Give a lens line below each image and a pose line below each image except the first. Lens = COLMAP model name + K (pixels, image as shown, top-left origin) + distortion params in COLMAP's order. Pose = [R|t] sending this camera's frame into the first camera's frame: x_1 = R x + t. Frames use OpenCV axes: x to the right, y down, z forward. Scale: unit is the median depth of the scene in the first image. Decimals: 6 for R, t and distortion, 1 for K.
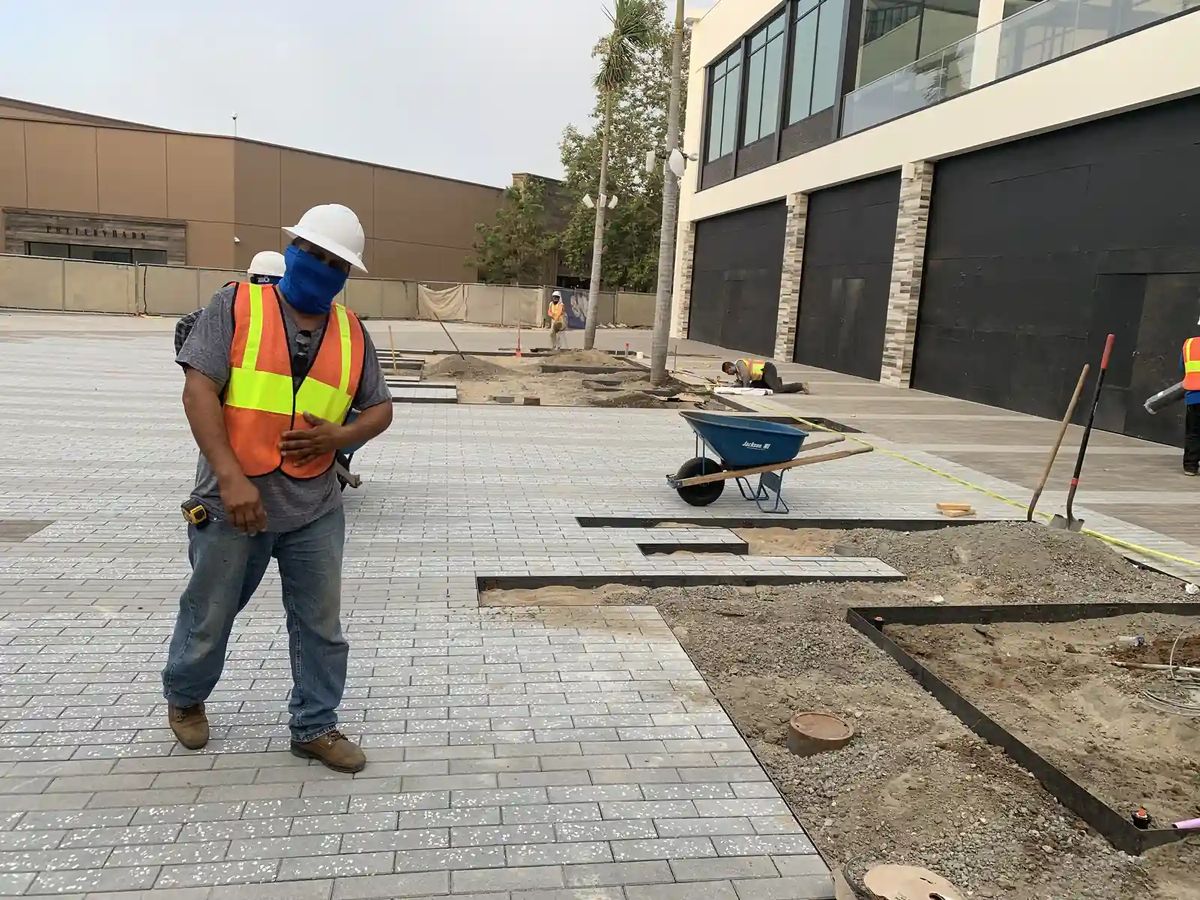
lens RADIAL K [[915.7, 0, 591.8], [0, 915.7, 442.6], [0, 0, 1]] dist [0.069764, -0.094602]
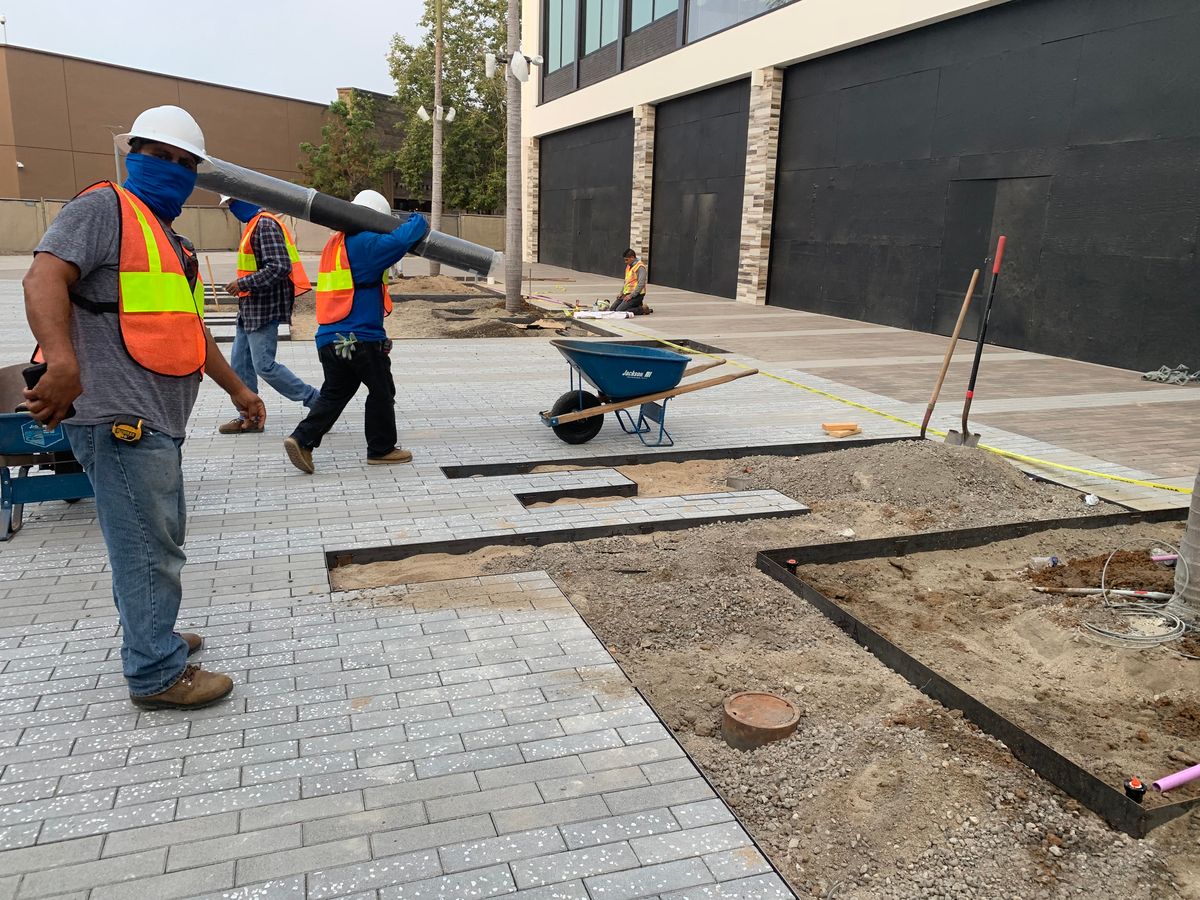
lens RADIAL K [[915.7, 0, 591.8], [0, 915.7, 442.6], [0, 0, 1]] dist [0.069764, -0.094602]
pose [[0.985706, -0.062989, 0.156257, -0.004035], [0.050564, 0.995328, 0.082257, -0.002368], [-0.160709, -0.073180, 0.984285, 0.047419]]
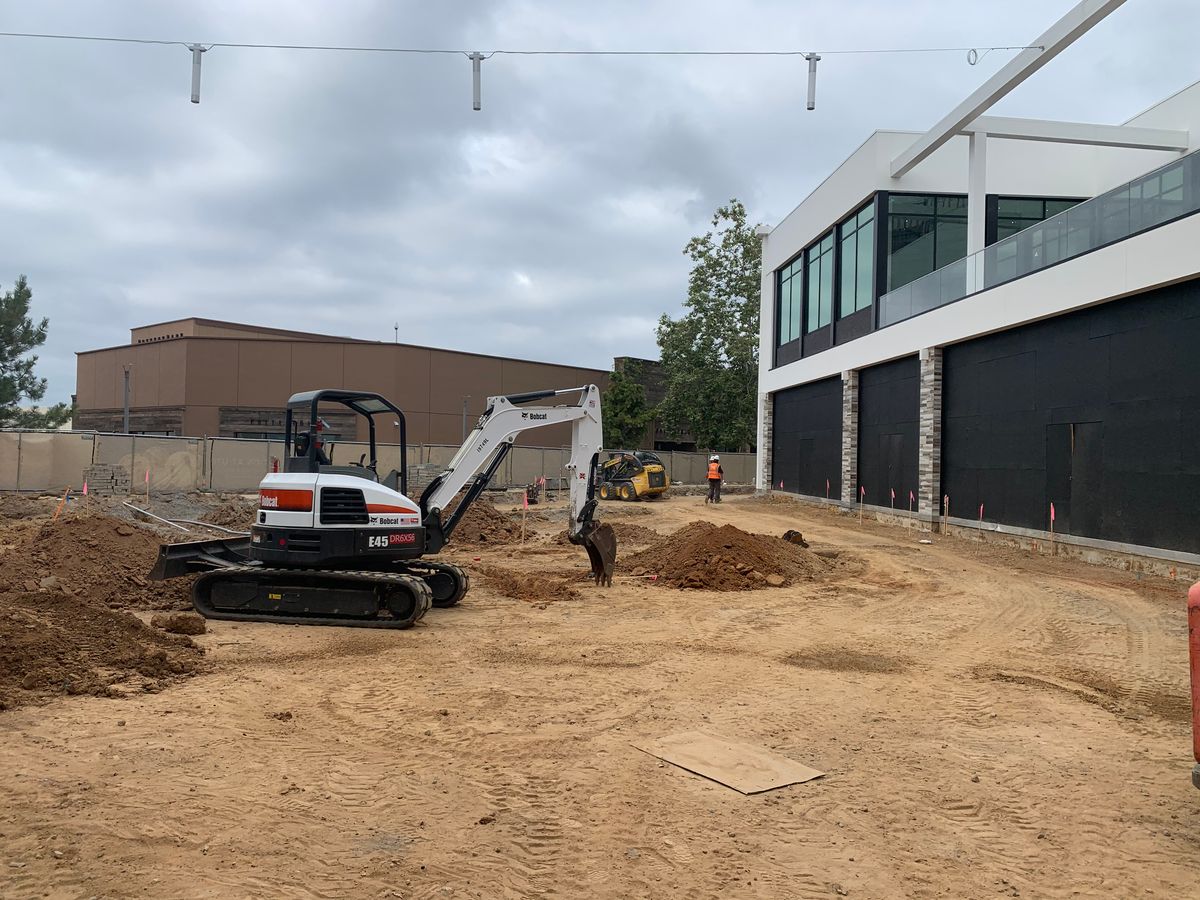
lens RADIAL K [[933.3, 0, 567.5], [0, 933.3, 449.4], [0, 0, 1]] dist [0.069155, -0.002058]
pose [[0.991502, -0.037617, -0.124531, -0.007014], [0.015576, 0.984722, -0.173438, 0.072572], [0.129153, 0.170024, 0.976940, -0.386519]]
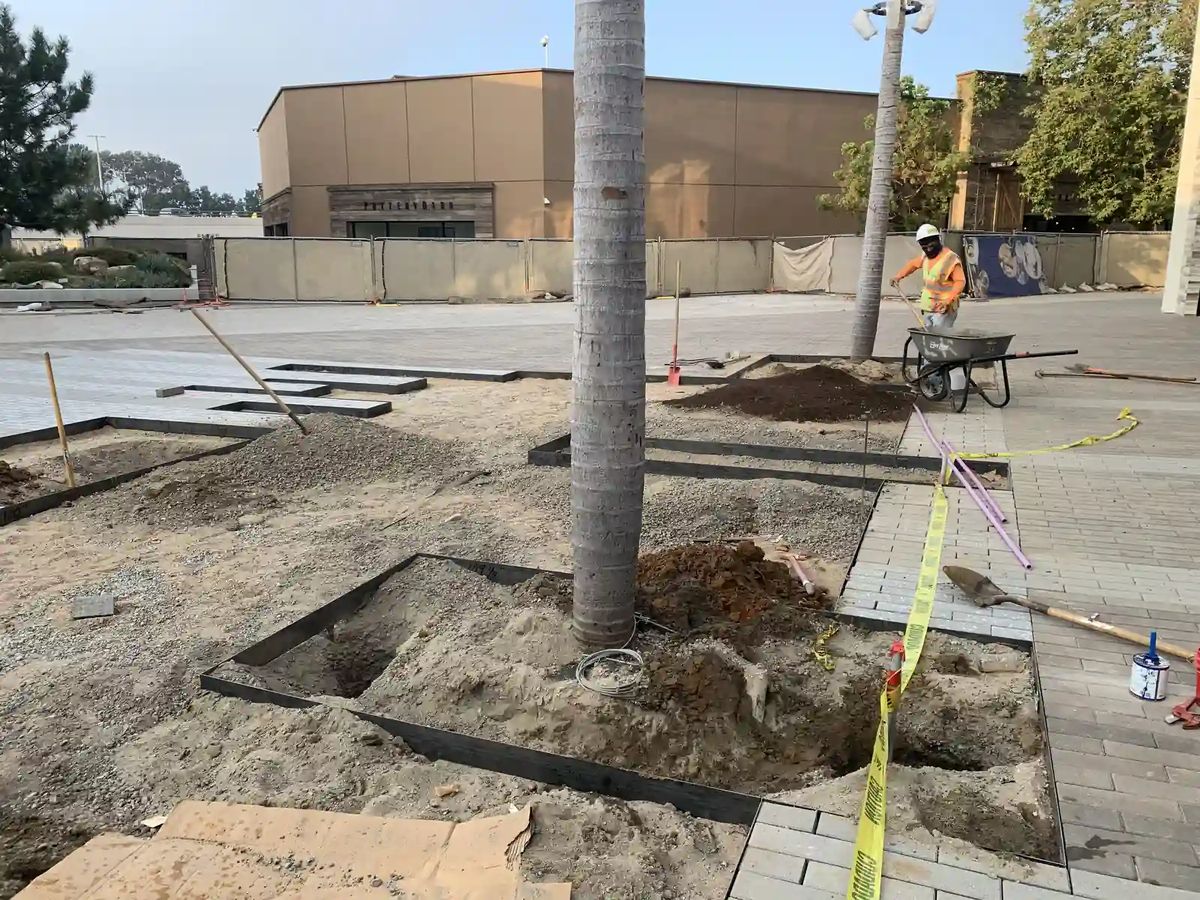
lens RADIAL K [[915.7, 0, 591.8], [0, 915.7, 442.6], [0, 0, 1]] dist [0.069764, -0.094602]
pose [[0.856249, 0.052033, -0.513937, 0.151393], [-0.033468, 0.998412, 0.045323, -0.099101], [0.515478, -0.021608, 0.856630, 0.694724]]
